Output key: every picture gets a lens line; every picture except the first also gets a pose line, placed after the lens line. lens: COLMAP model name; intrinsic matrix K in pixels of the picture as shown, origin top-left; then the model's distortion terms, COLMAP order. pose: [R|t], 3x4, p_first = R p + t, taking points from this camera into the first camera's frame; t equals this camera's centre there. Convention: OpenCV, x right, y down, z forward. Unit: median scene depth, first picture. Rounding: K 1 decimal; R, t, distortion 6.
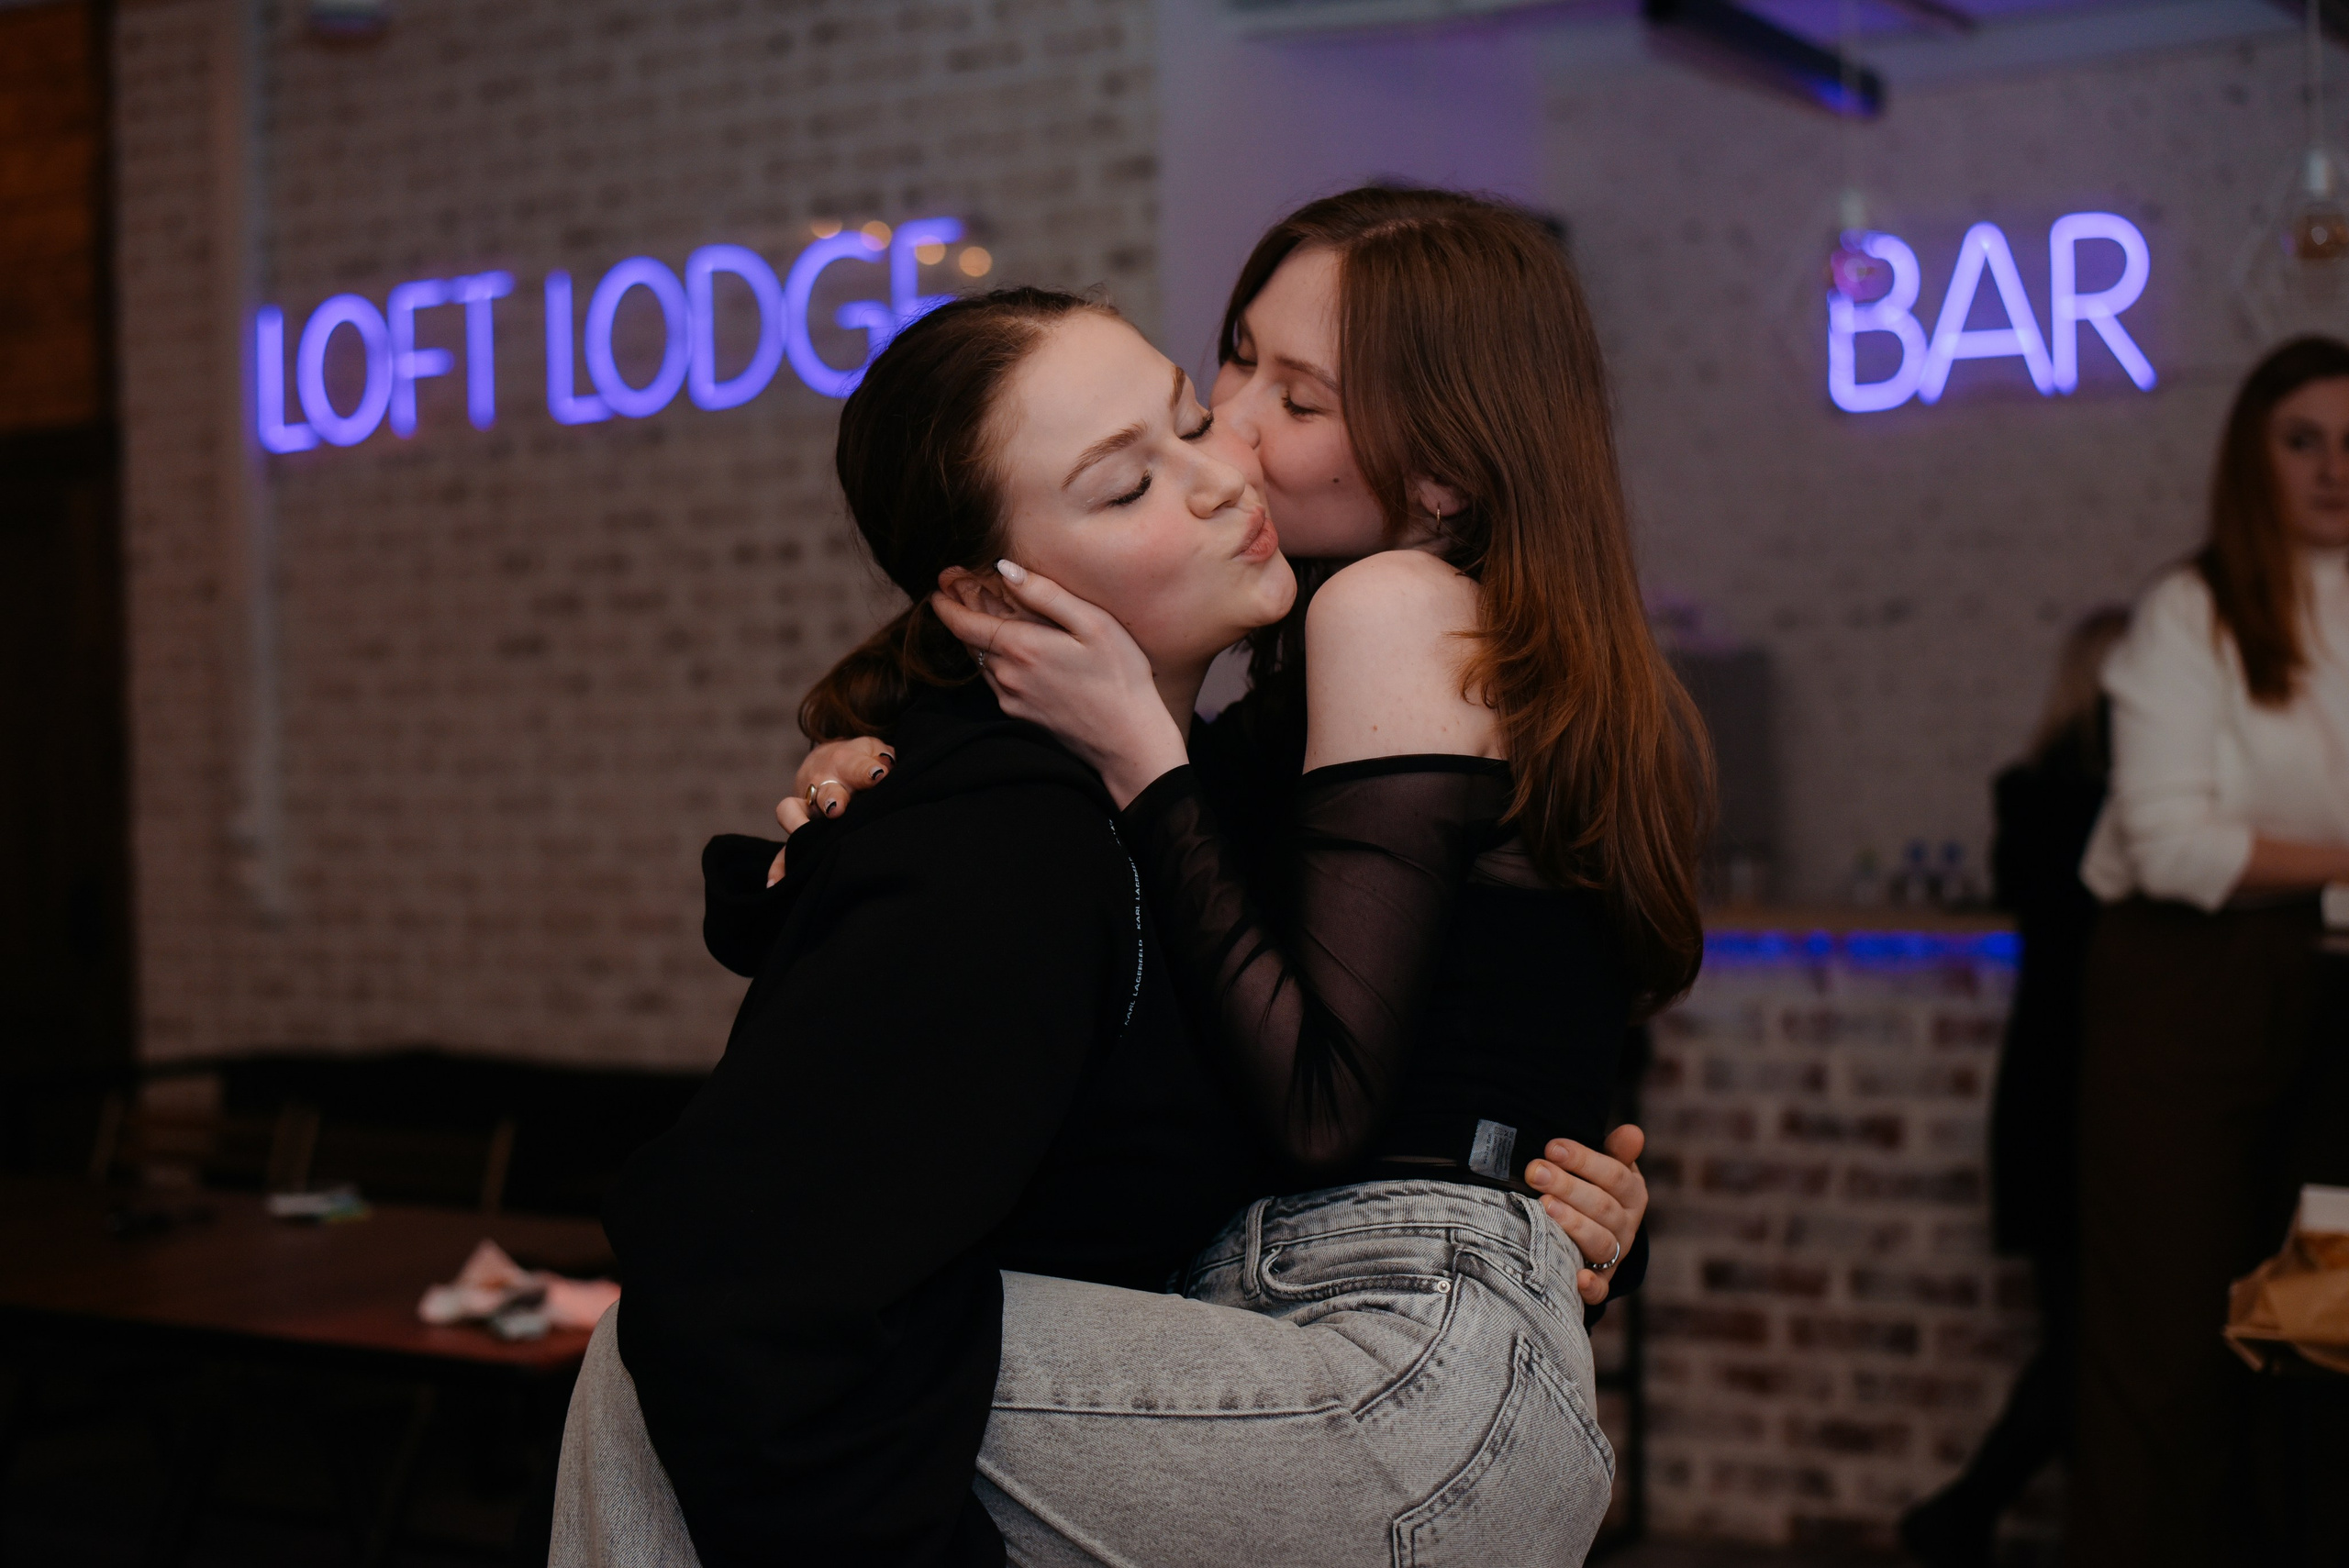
lens RADIAL K [[3461.6, 0, 1165.9], [0, 3461.6, 790.3], [0, 0, 1]] dist [-0.091696, 0.000000]
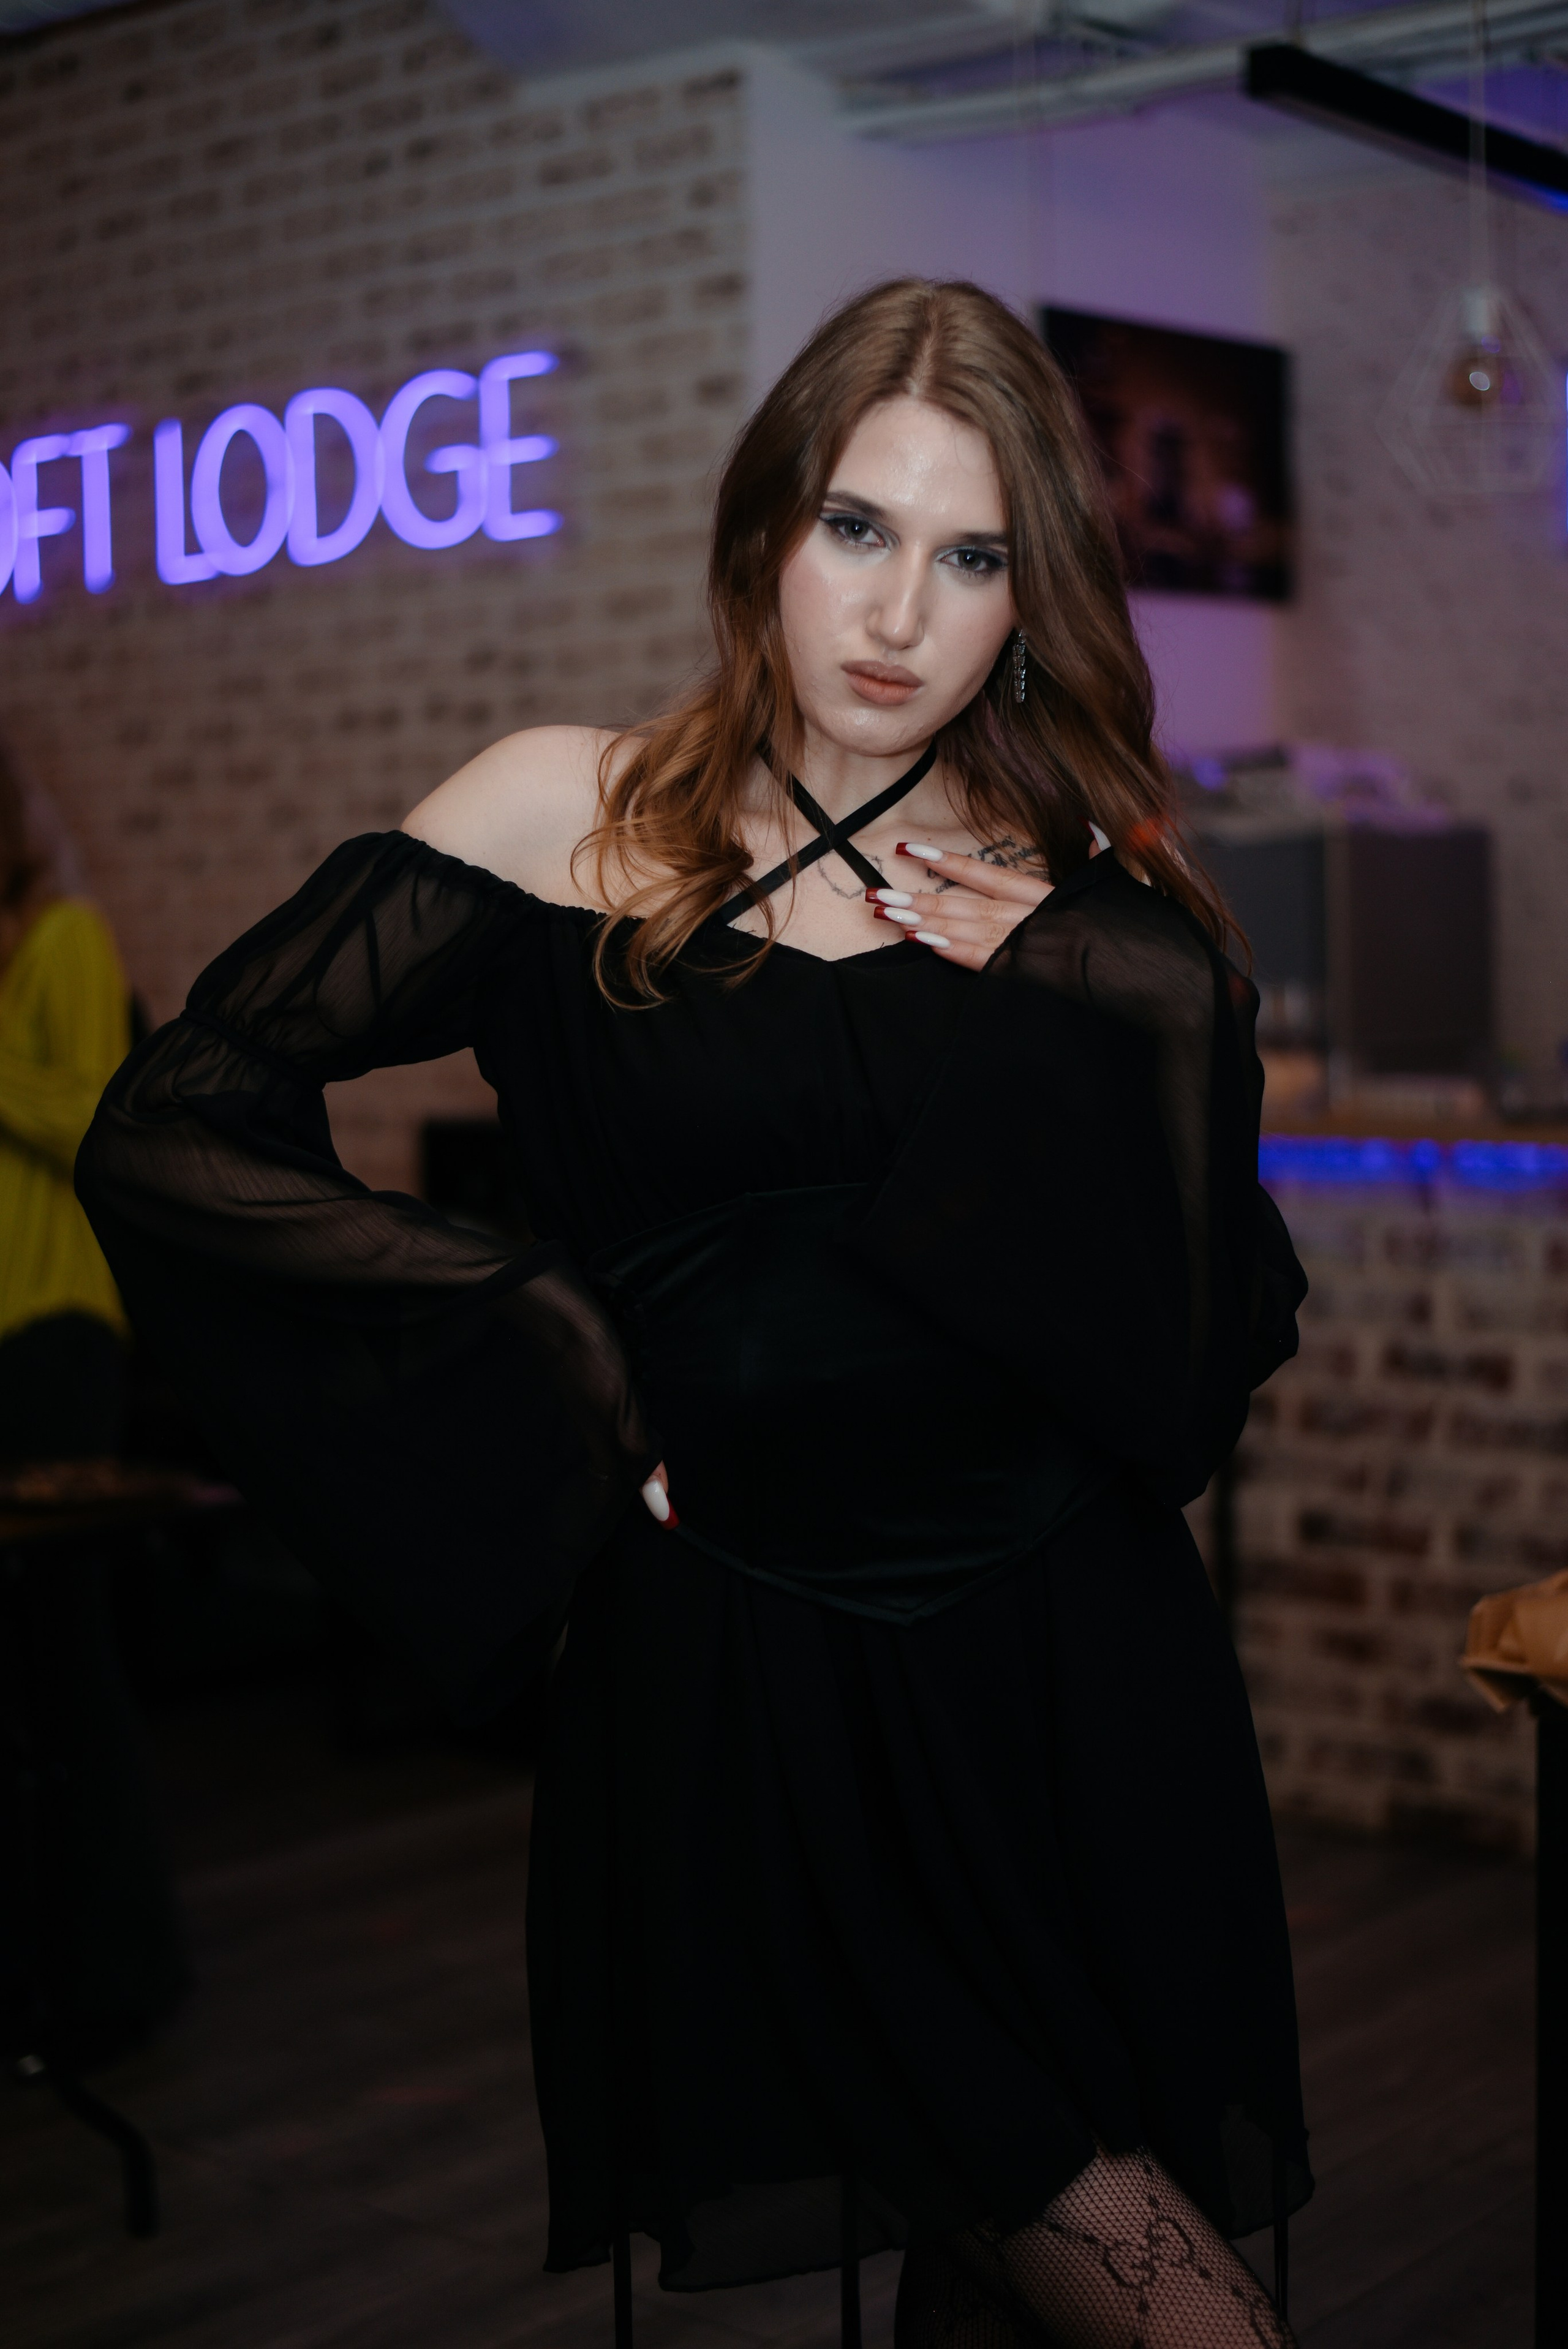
lens RADIAL K [[3461.7, 0, 779.4], [0, 3461.7, 1182.8], [0, 0, 1]] dist [-0.091696, 0.000000]
pose [[0.990163, 0.012956, -0.139319, 0.123525], [-0.004784, 0.998256, 0.058837, 0.000386], [0.139838, -0.057592, 0.988498, 0.091641]]
